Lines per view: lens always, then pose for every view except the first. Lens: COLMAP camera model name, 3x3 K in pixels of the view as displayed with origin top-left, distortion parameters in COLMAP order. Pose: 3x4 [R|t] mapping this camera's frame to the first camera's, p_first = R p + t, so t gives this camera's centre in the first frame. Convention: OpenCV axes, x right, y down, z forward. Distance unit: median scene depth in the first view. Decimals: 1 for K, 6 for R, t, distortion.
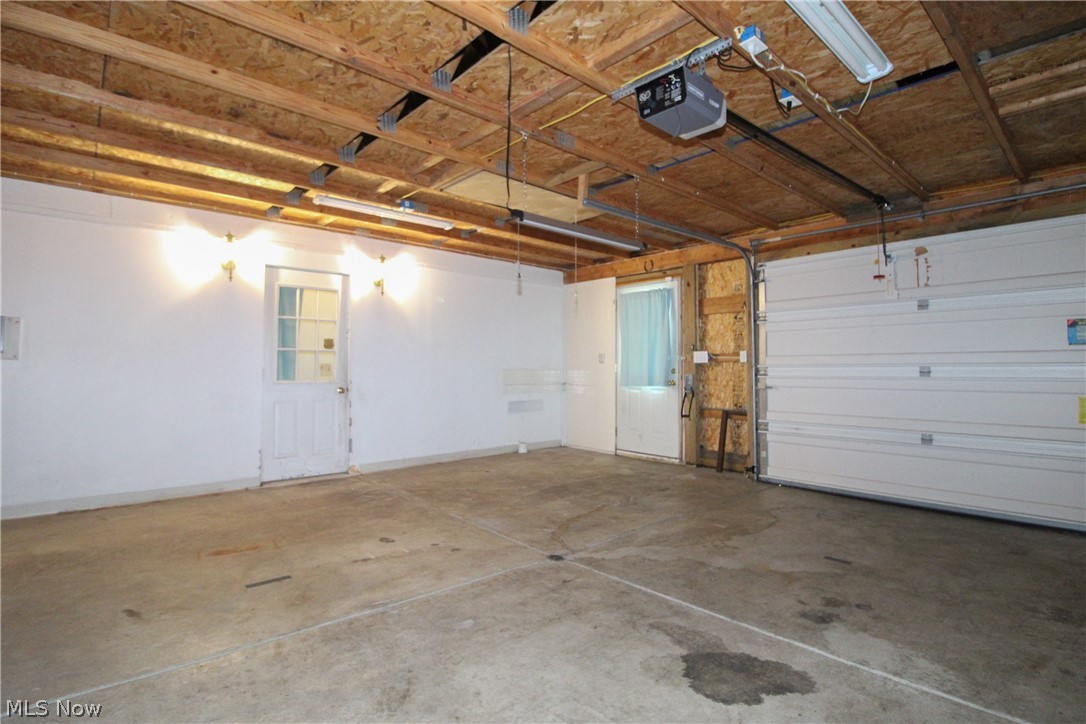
lens RADIAL K [[512.5, 0, 542.7], [0, 512.5, 346.3], [0, 0, 1]] dist [0.000951, -0.012376]
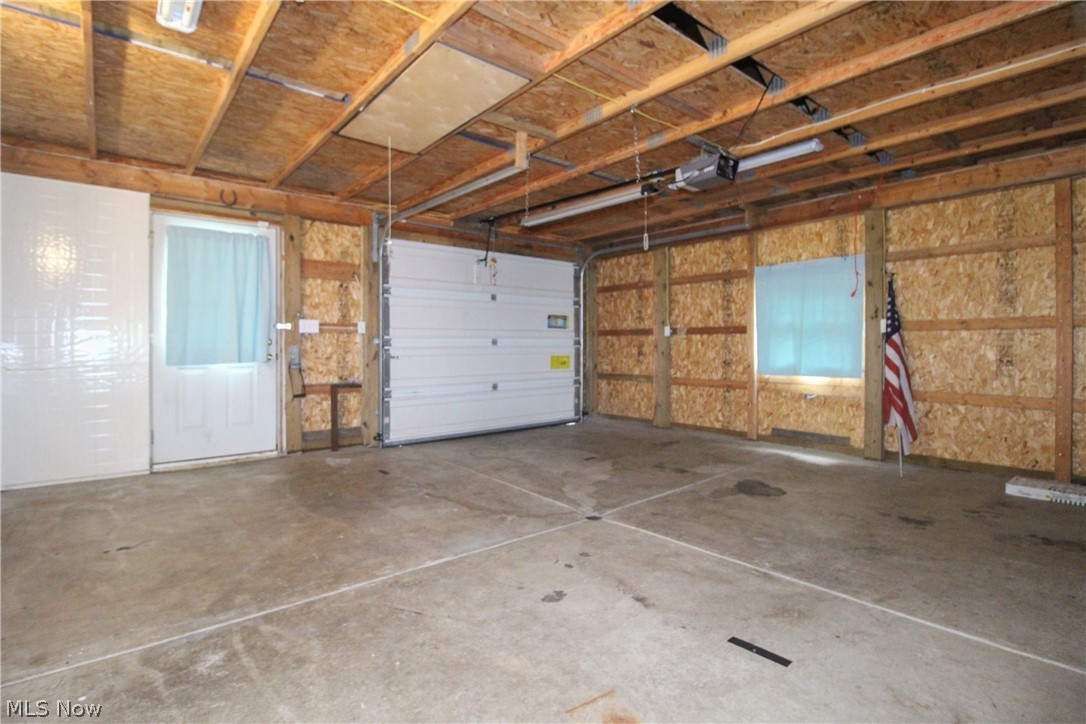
lens RADIAL K [[512.5, 0, 542.7], [0, 512.5, 346.3], [0, 0, 1]] dist [0.000951, -0.012376]
pose [[0.058460, -0.006170, 0.998271, -0.766252], [-0.042364, 0.999065, 0.008656, 0.044296], [-0.997390, -0.042796, 0.058144, 0.795068]]
